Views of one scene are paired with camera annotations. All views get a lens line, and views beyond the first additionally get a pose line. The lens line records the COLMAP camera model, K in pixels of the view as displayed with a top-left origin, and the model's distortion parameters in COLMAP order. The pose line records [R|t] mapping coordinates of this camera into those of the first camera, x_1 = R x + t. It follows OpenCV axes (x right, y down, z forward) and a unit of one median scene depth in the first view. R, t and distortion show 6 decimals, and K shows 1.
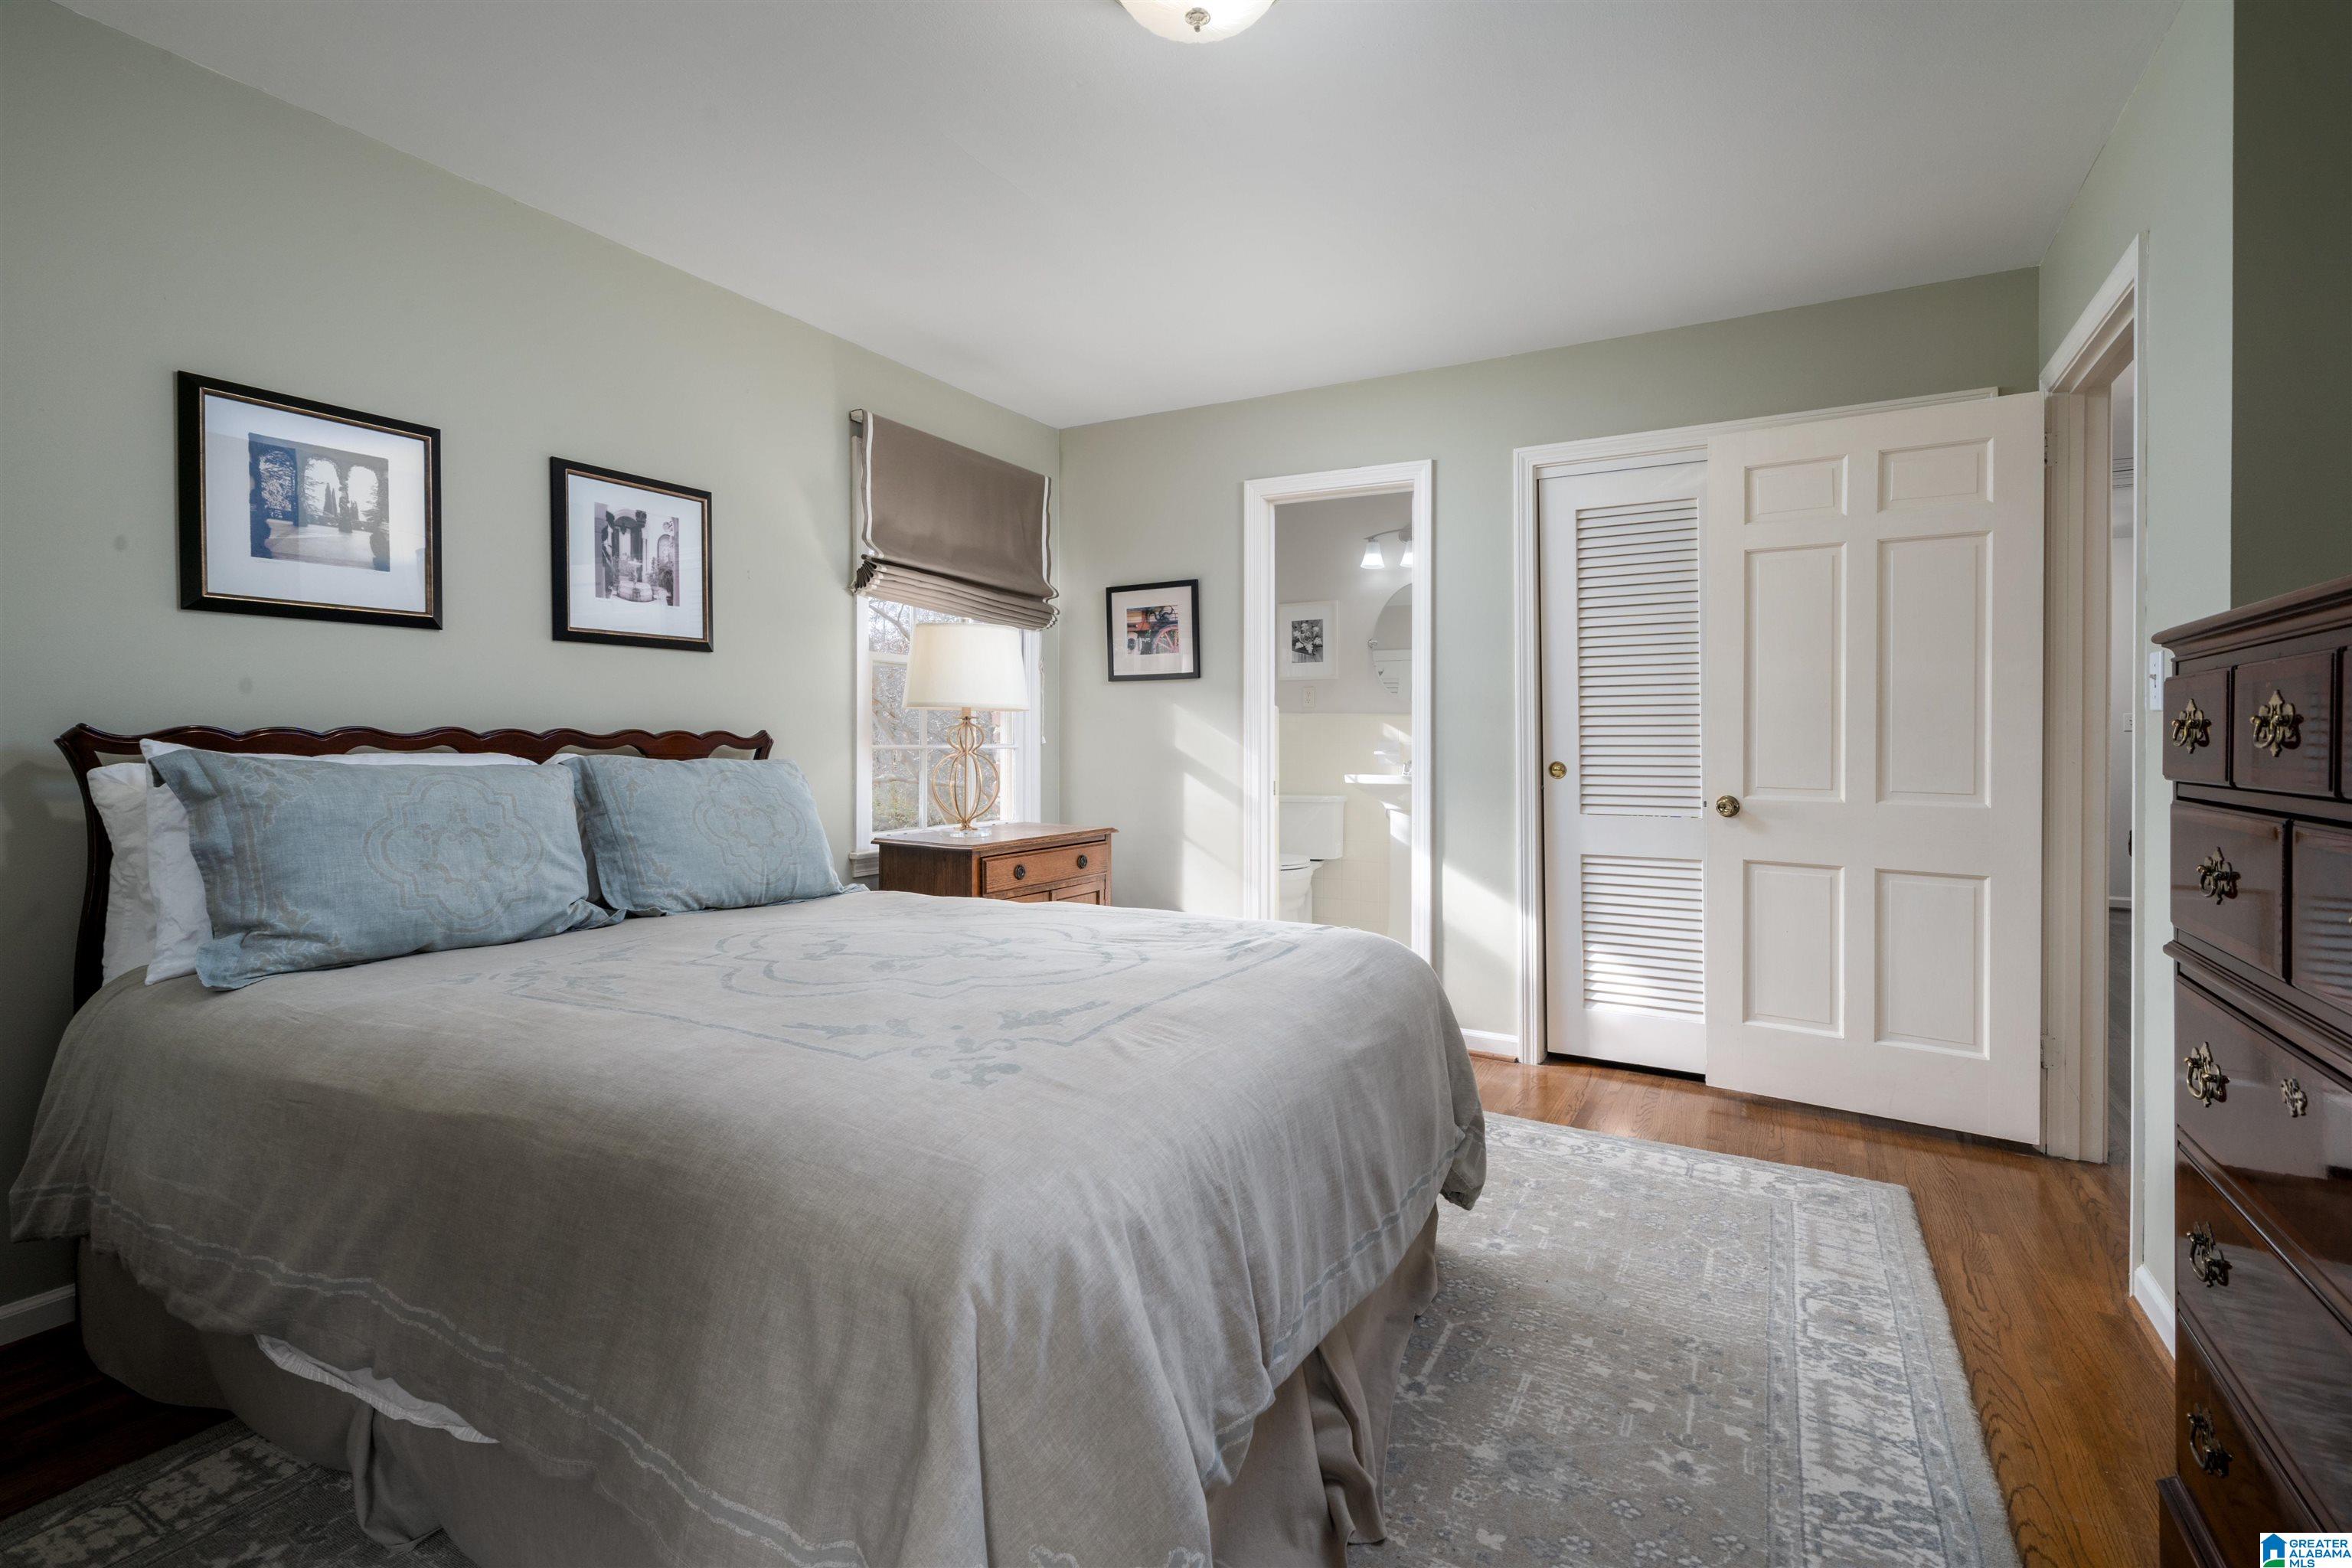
lens RADIAL K [[1059.7, 0, 1166.9], [0, 1059.7, 741.3], [0, 0, 1]] dist [-0.002531, -0.000202]
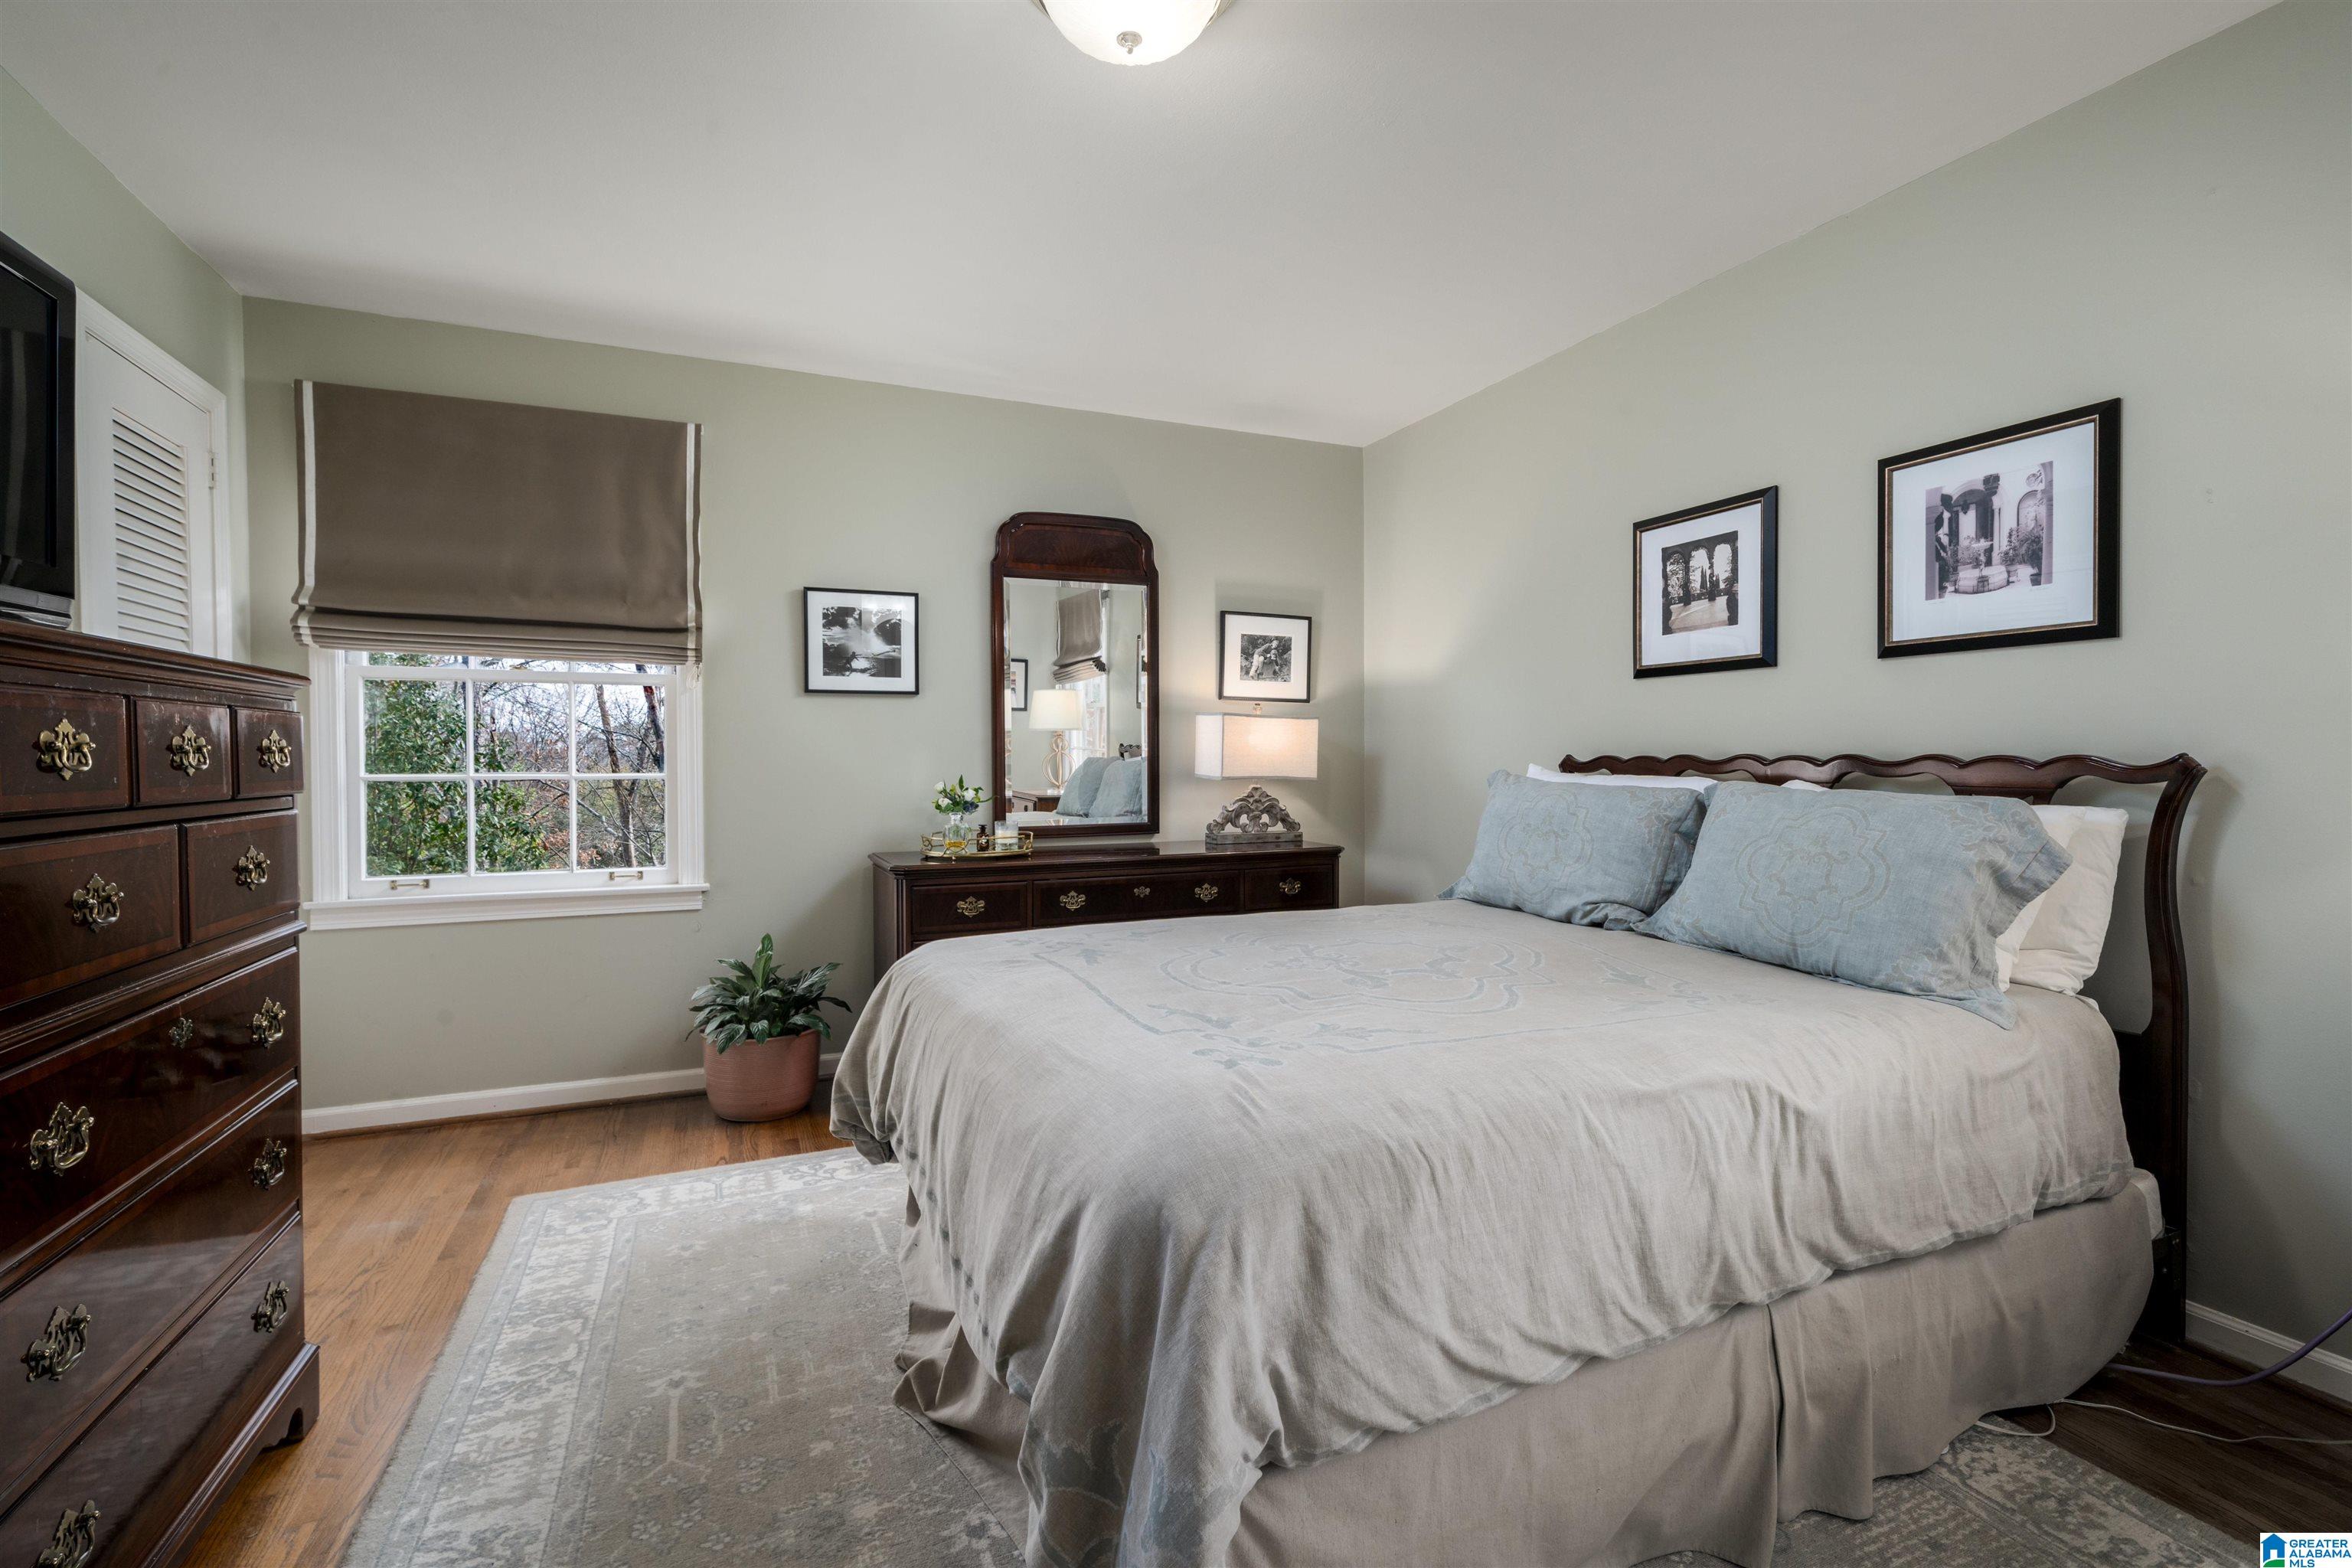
lens RADIAL K [[1059.7, 0, 1173.5], [0, 1059.7, 778.2], [0, 0, 1]] dist [-0.002531, -0.000202]
pose [[-0.599485, 0.010071, -0.800322, 0.526182], [-0.006903, 0.999819, 0.017752, -0.003131], [0.800356, 0.016167, -0.599307, 1.052108]]
